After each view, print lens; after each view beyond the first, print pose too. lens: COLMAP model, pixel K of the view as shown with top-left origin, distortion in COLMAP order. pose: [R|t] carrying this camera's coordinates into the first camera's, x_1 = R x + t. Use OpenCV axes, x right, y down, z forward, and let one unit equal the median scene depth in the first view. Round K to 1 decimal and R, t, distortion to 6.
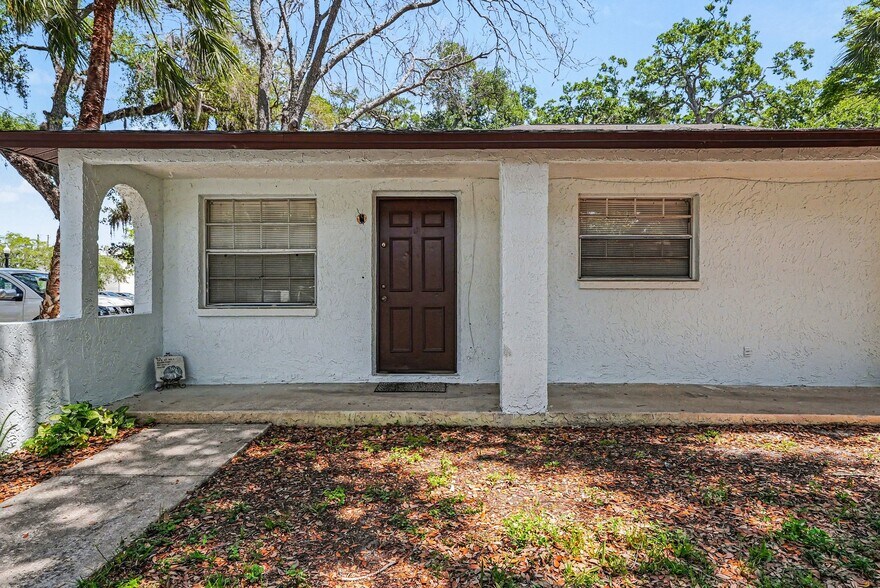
lens RADIAL K [[496.3, 0, 440.0], [0, 496.3, 294.0], [0, 0, 1]] dist [0.018582, -0.000239]
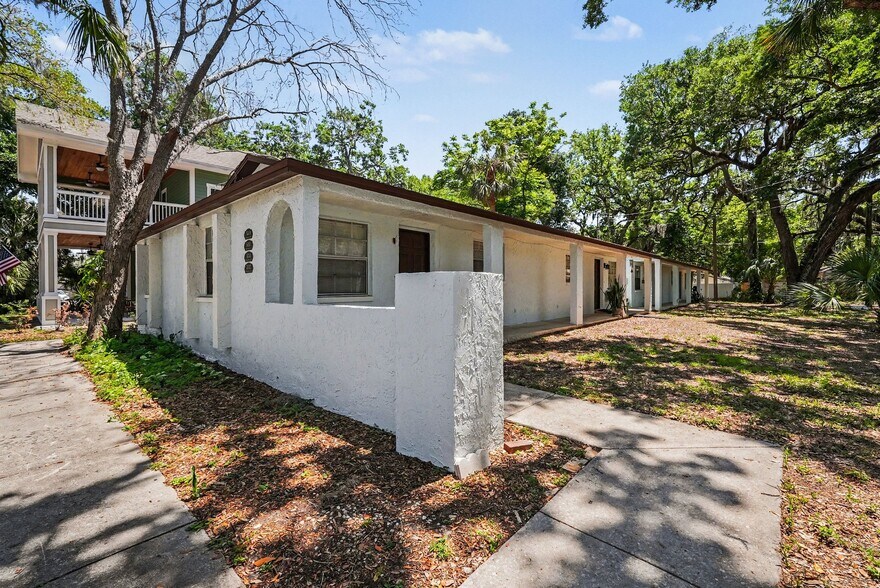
lens RADIAL K [[372.6, 0, 440.8], [0, 372.6, 300.9], [0, 0, 1]] dist [0.000793, 0.000155]
pose [[0.669596, -0.029846, 0.742126, -0.182162], [0.002905, 0.999290, 0.037567, 0.000151], [-0.742720, -0.022999, 0.669207, 0.010184]]
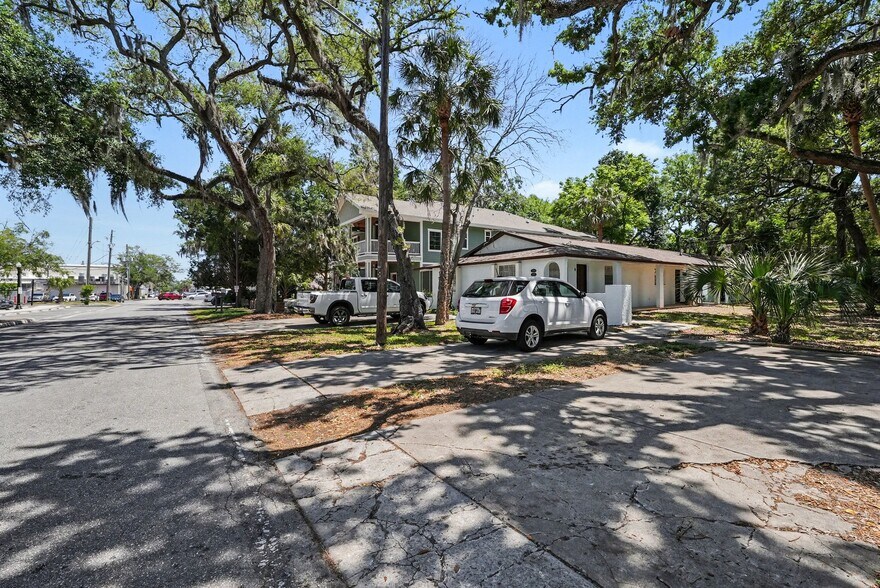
lens RADIAL K [[372.6, 0, 440.8], [0, 372.6, 300.9], [0, 0, 1]] dist [0.000793, 0.000155]
pose [[0.814869, -0.026823, 0.579024, -0.543502], [0.009098, 0.999398, 0.033492, -0.002103], [-0.579574, -0.022024, 0.814622, -0.167378]]
